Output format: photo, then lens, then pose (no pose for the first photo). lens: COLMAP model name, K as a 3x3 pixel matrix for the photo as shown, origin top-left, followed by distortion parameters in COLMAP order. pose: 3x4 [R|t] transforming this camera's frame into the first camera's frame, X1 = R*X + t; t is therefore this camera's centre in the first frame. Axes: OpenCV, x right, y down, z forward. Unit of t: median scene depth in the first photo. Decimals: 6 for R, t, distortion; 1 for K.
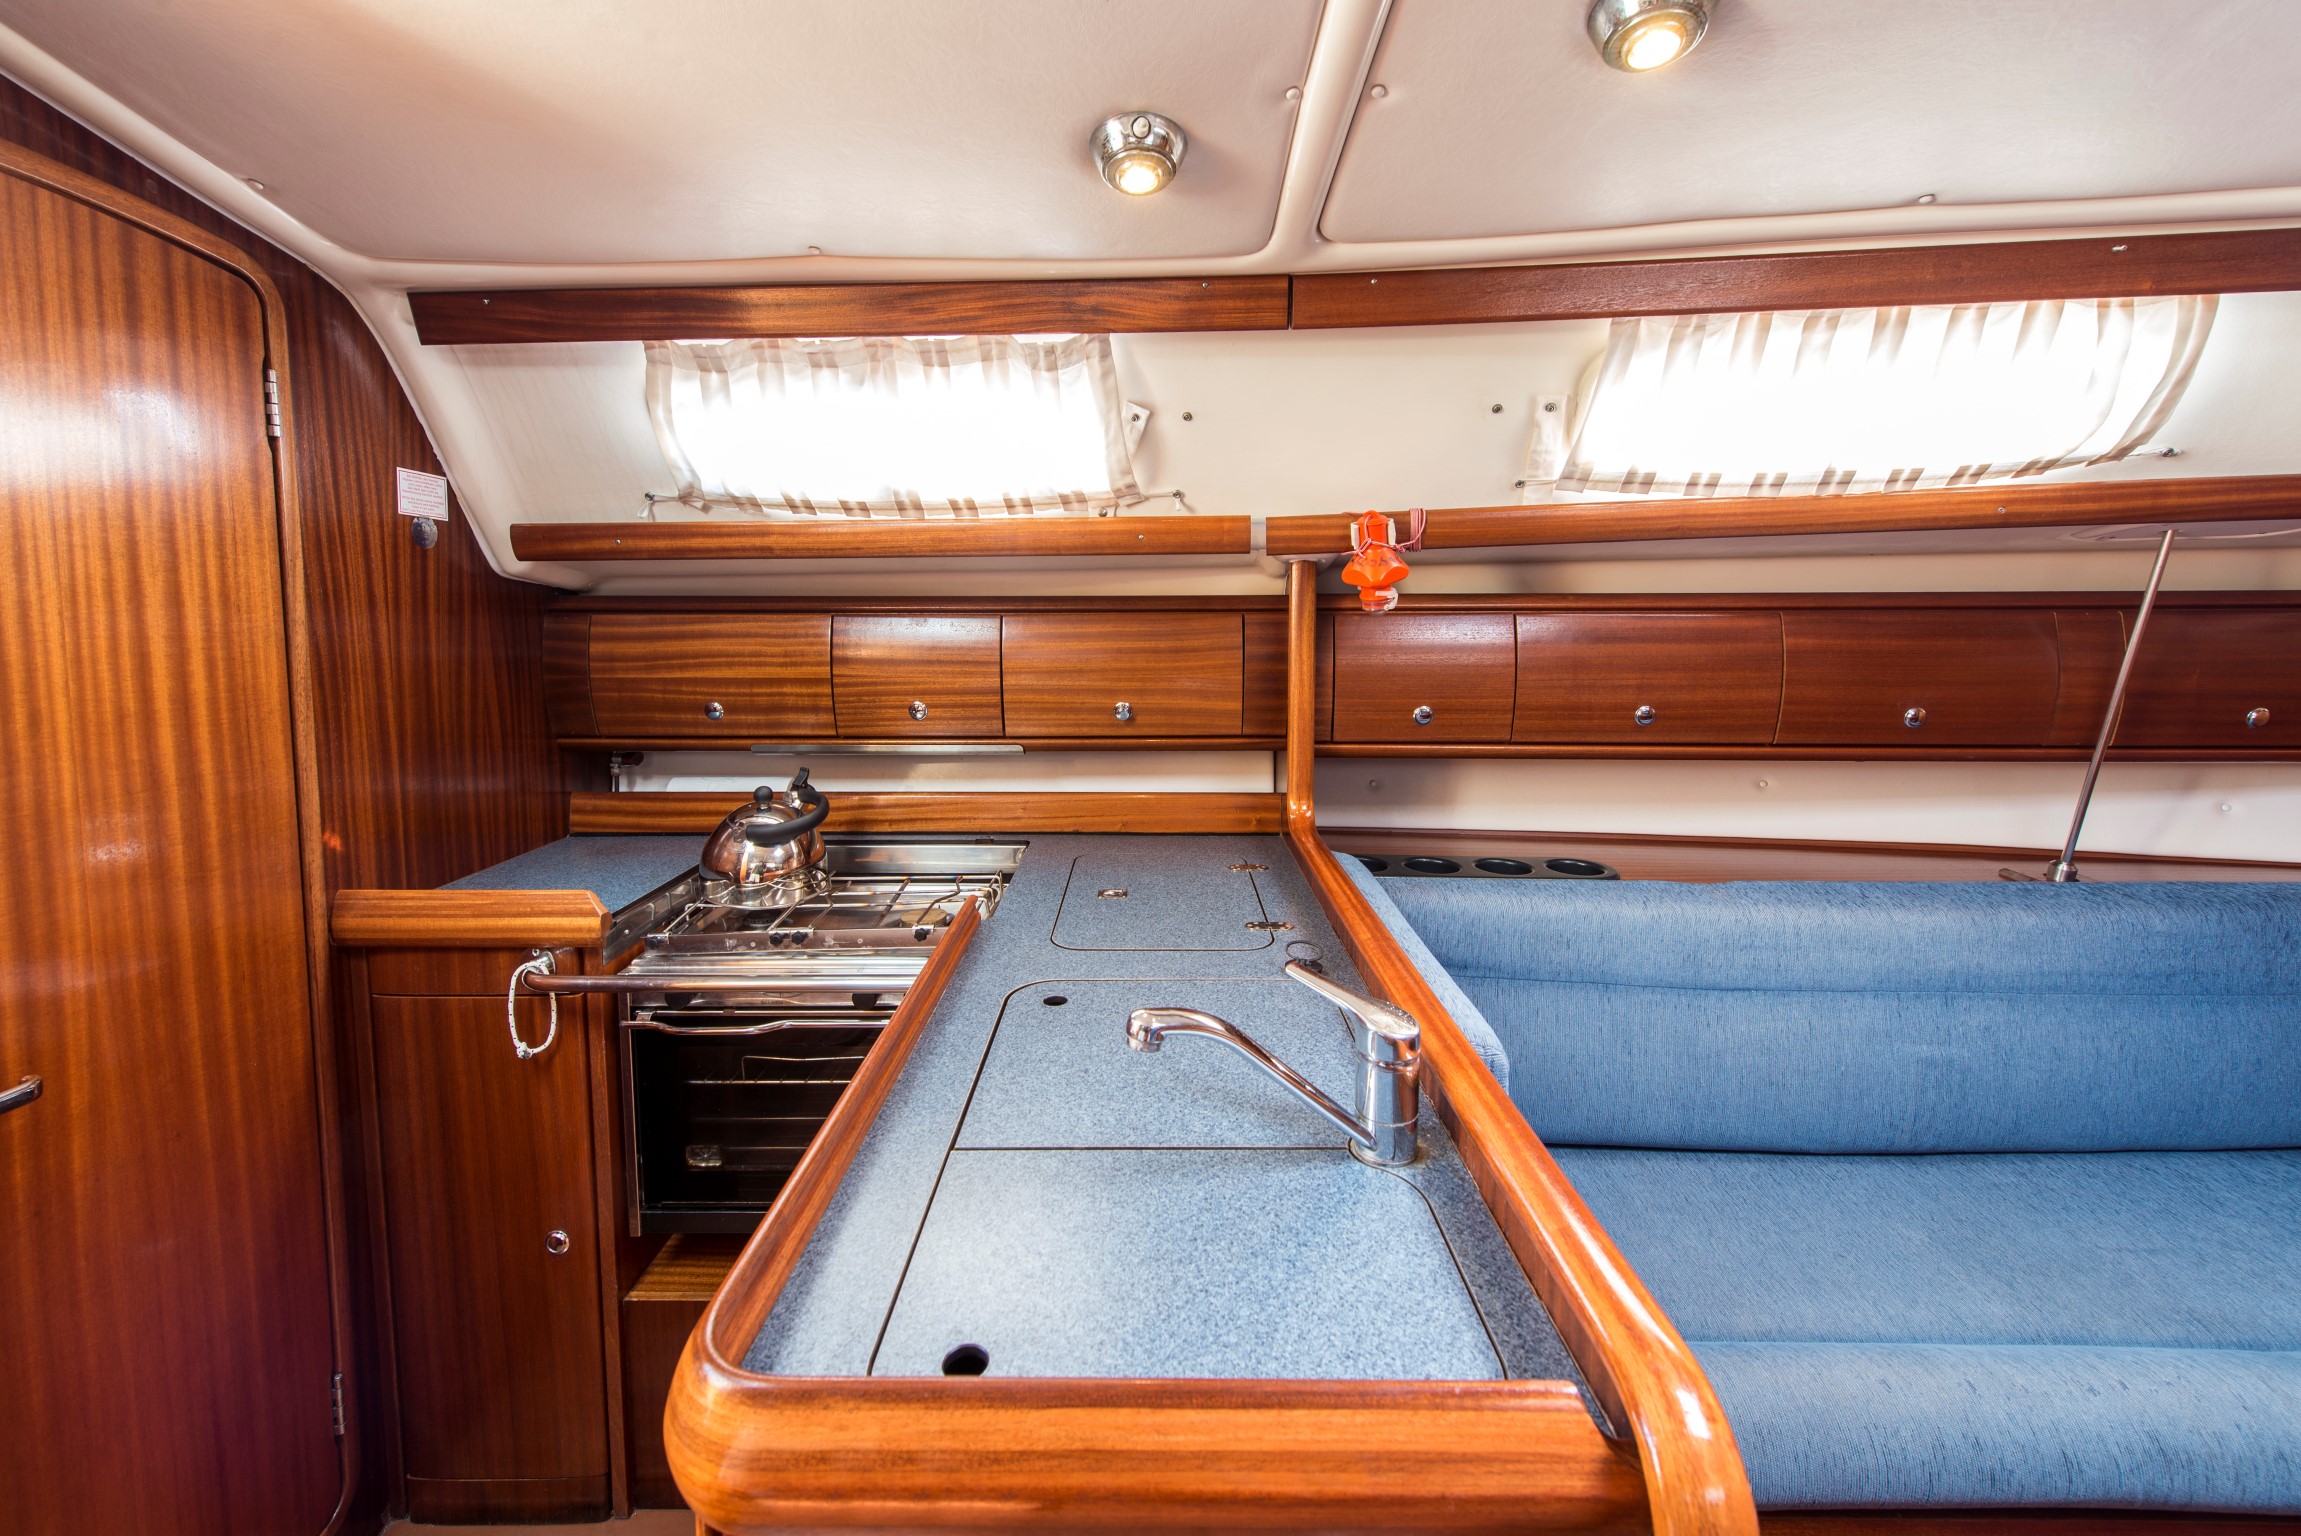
lens RADIAL K [[949.0, 0, 1018.7], [0, 949.0, 679.8], [0, 0, 1]] dist [0.005810, -0.000893]
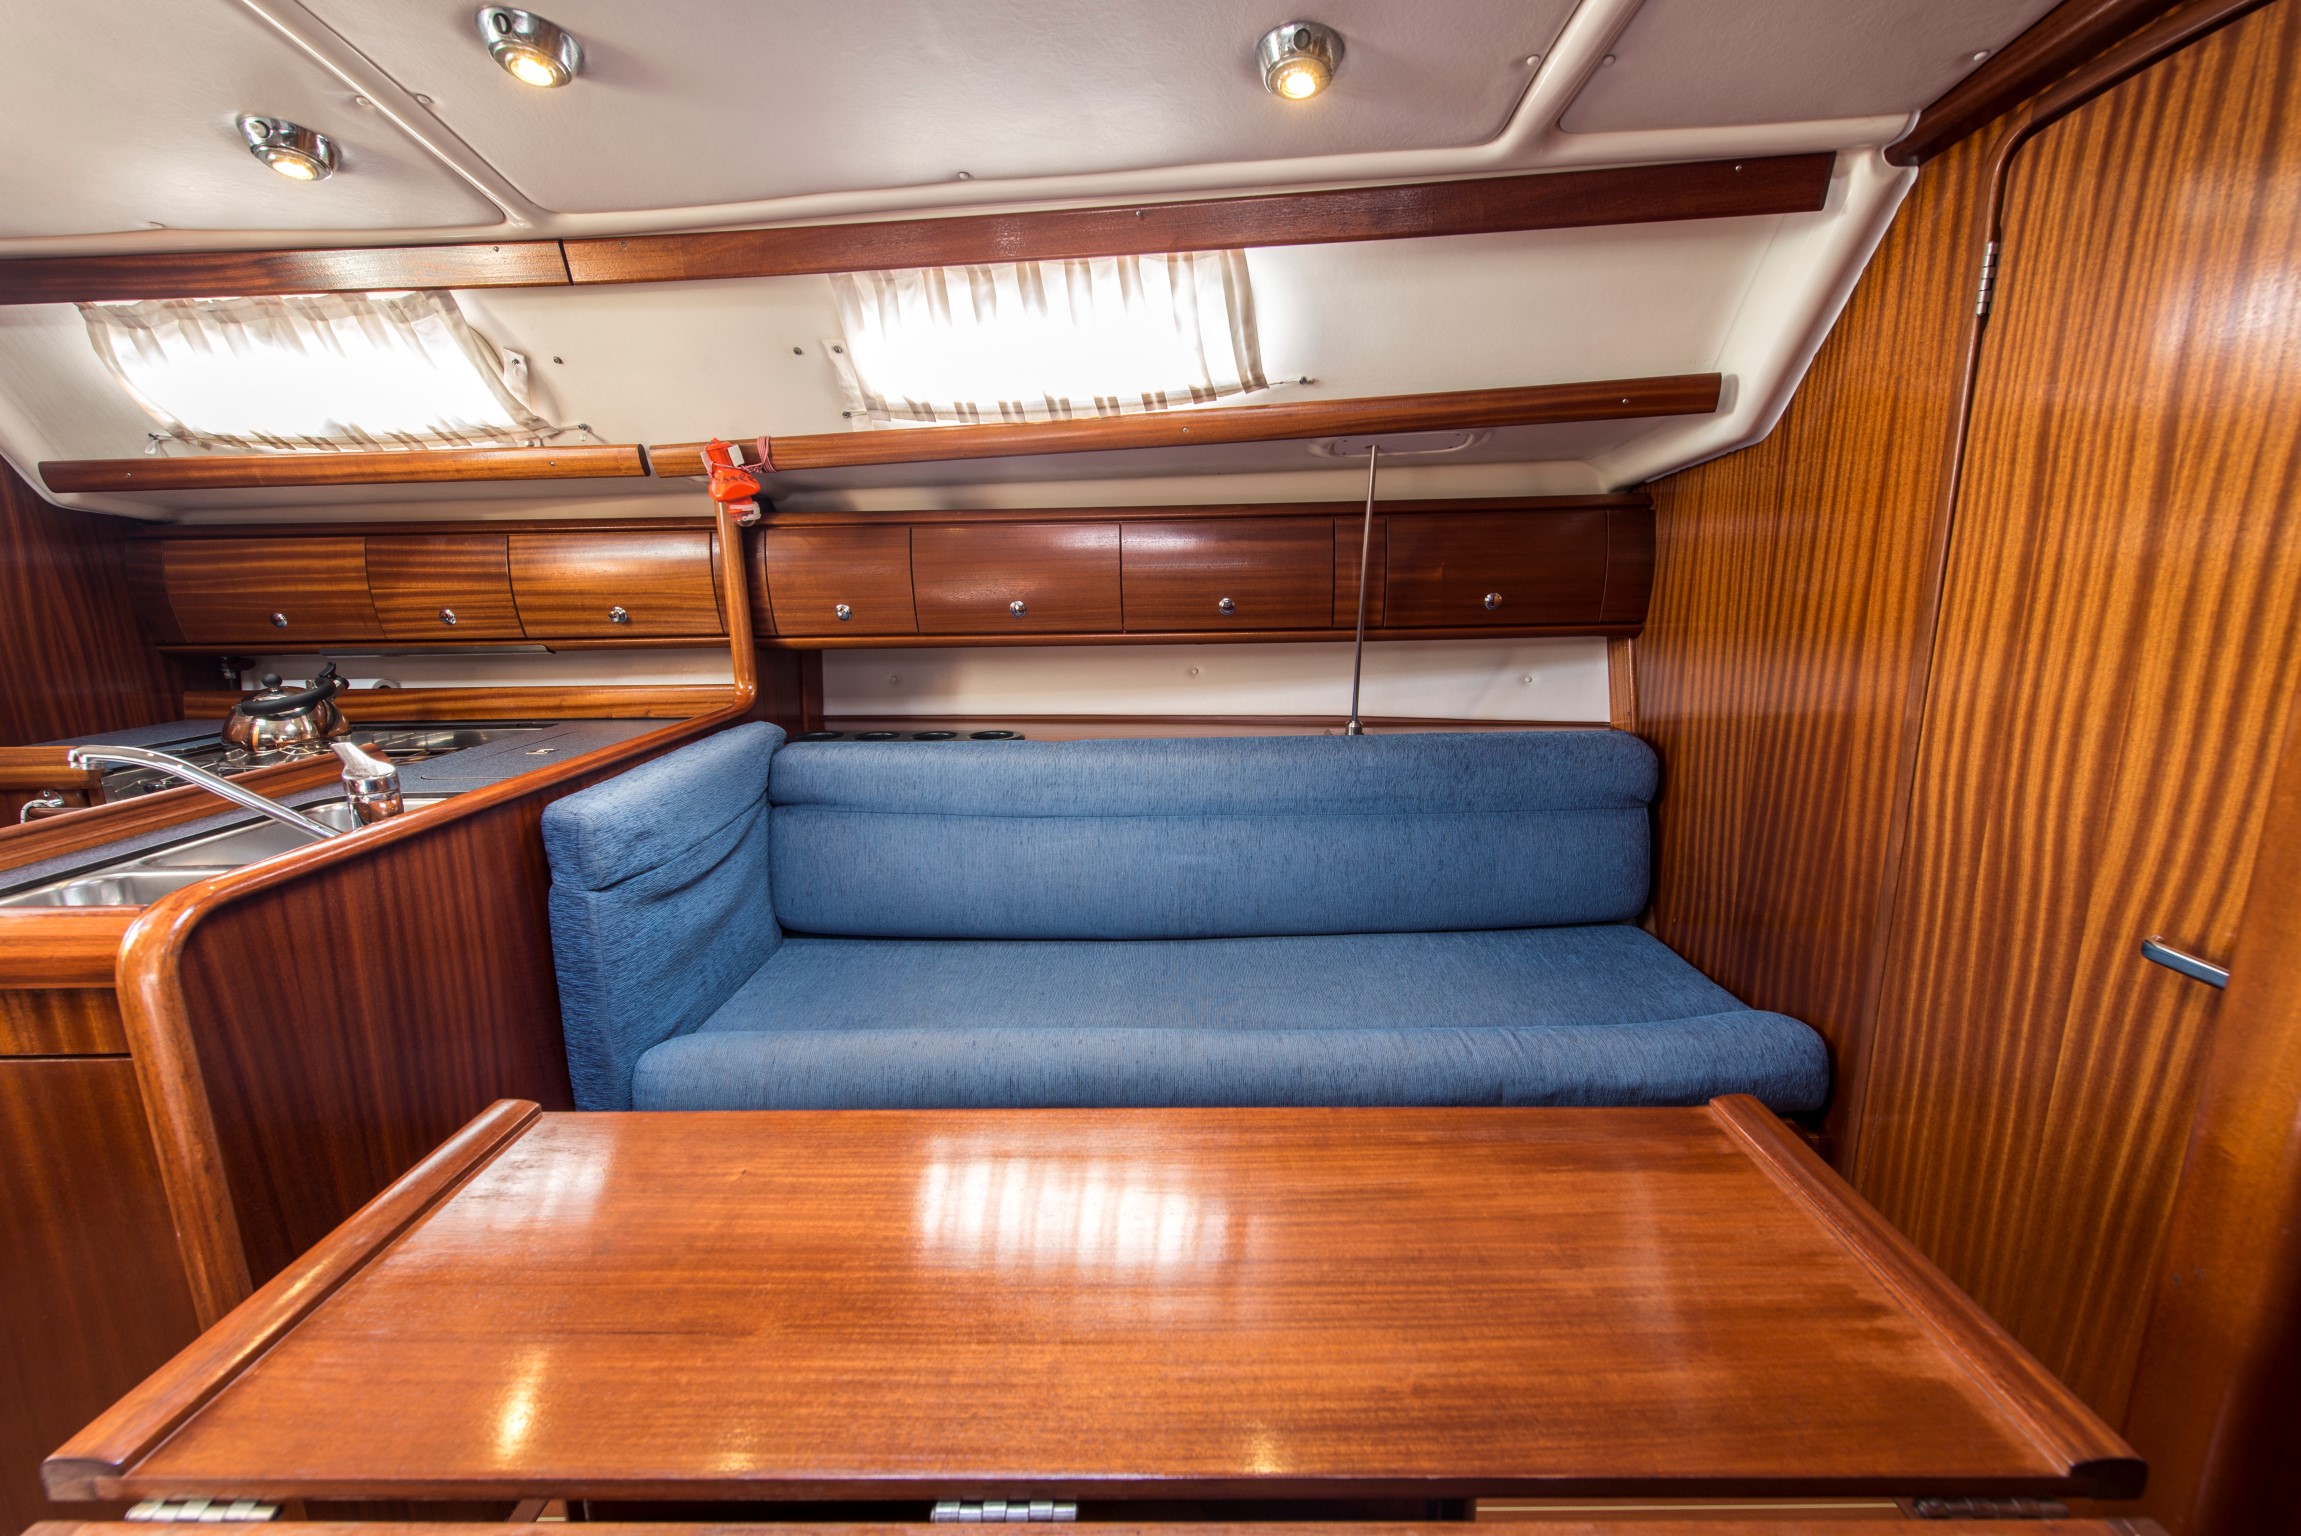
lens RADIAL K [[939.6, 0, 1108.8], [0, 939.6, 759.9], [0, 0, 1]] dist [0.008938, -0.006074]
pose [[0.999768, -0.018574, 0.010931, 0.828897], [0.017088, 0.992241, 0.123151, 0.091596], [-0.013134, -0.122936, 0.992328, -0.264200]]
